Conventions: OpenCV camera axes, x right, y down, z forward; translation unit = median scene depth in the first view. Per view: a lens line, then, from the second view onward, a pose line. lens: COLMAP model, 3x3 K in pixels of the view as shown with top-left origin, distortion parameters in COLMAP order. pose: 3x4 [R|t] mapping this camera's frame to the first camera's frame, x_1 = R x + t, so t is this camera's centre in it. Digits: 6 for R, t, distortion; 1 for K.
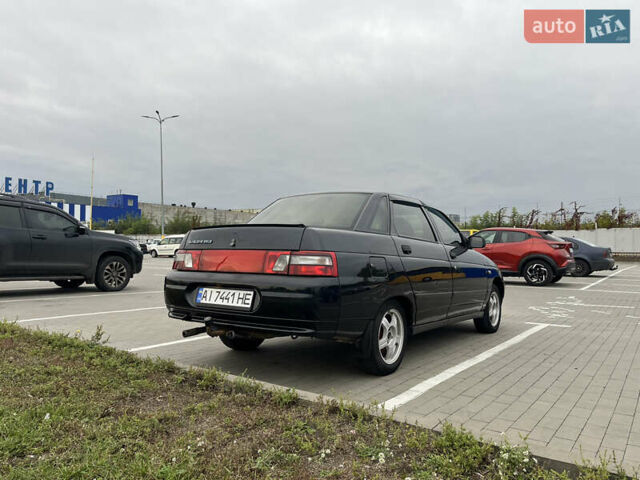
lens RADIAL K [[486.1, 0, 320.0], [0, 486.1, 240.0], [0, 0, 1]] dist [0.076411, -0.107458]
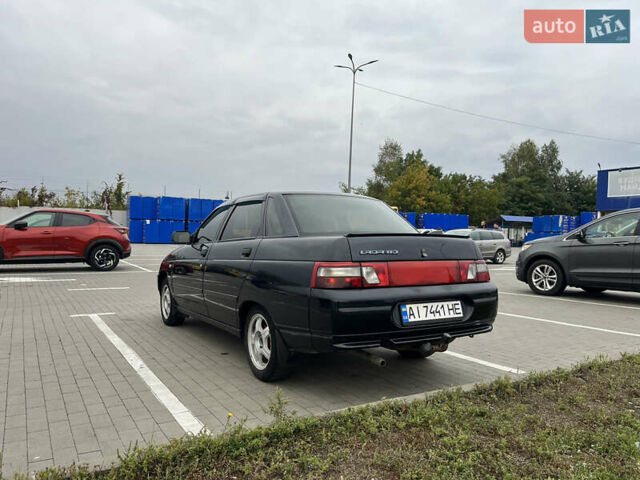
lens RADIAL K [[486.1, 0, 320.0], [0, 486.1, 240.0], [0, 0, 1]] dist [0.076411, -0.107458]
pose [[0.358354, -0.007414, 0.933556, -1.086510], [-0.040744, 0.998892, 0.023572, -0.032239], [-0.932696, -0.046484, 0.357655, 0.813730]]
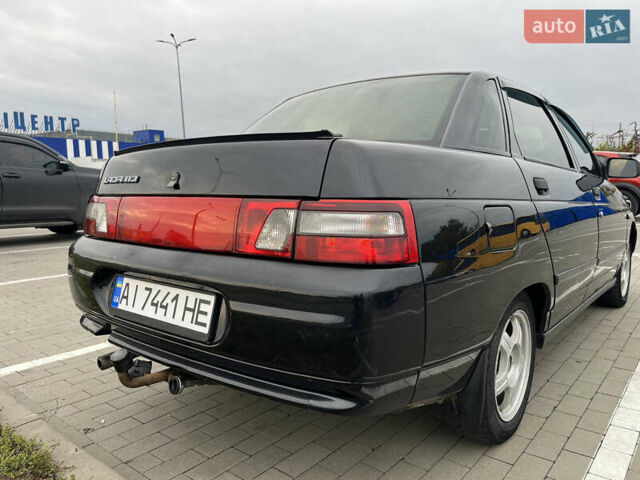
lens RADIAL K [[486.1, 0, 320.0], [0, 486.1, 240.0], [0, 0, 1]] dist [0.076411, -0.107458]
pose [[0.997787, -0.014495, -0.064886, -0.014916], [0.023229, 0.990444, 0.135947, 0.001288], [0.062296, -0.137153, 0.988589, 0.528167]]
